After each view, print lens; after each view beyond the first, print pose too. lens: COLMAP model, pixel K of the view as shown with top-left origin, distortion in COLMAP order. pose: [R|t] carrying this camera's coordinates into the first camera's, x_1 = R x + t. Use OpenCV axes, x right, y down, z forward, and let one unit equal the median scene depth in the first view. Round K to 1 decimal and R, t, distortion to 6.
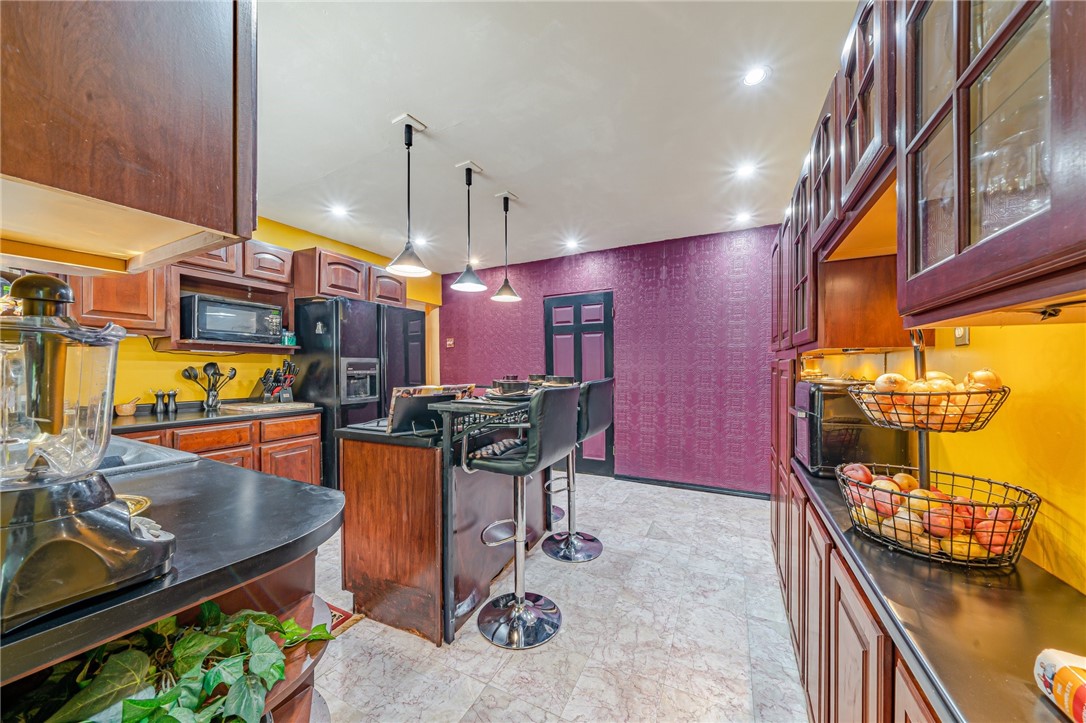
lens RADIAL K [[383.3, 0, 537.0], [0, 383.3, 369.8], [0, 0, 1]] dist [-0.000319, -0.000010]
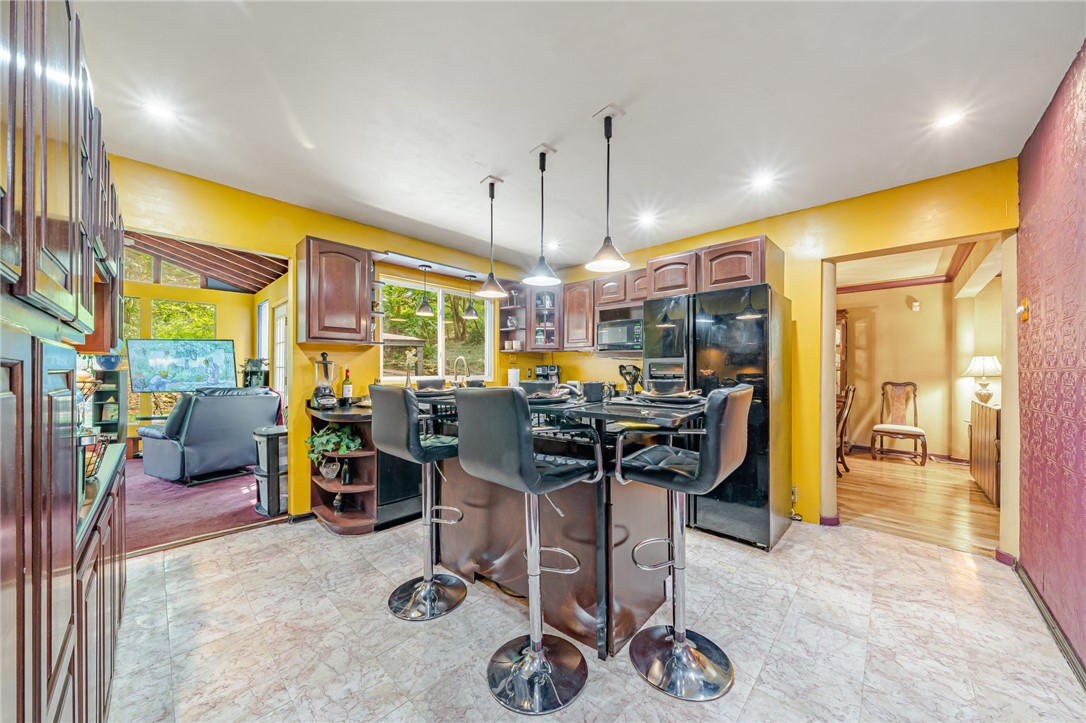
lens RADIAL K [[383.3, 0, 537.0], [0, 383.3, 369.8], [0, 0, 1]] dist [-0.000319, -0.000010]
pose [[-0.299685, 0.002408, -0.954035, 0.564335], [-0.004231, 0.999984, 0.003853, -0.002889], [0.954029, 0.005191, -0.299670, 0.997269]]
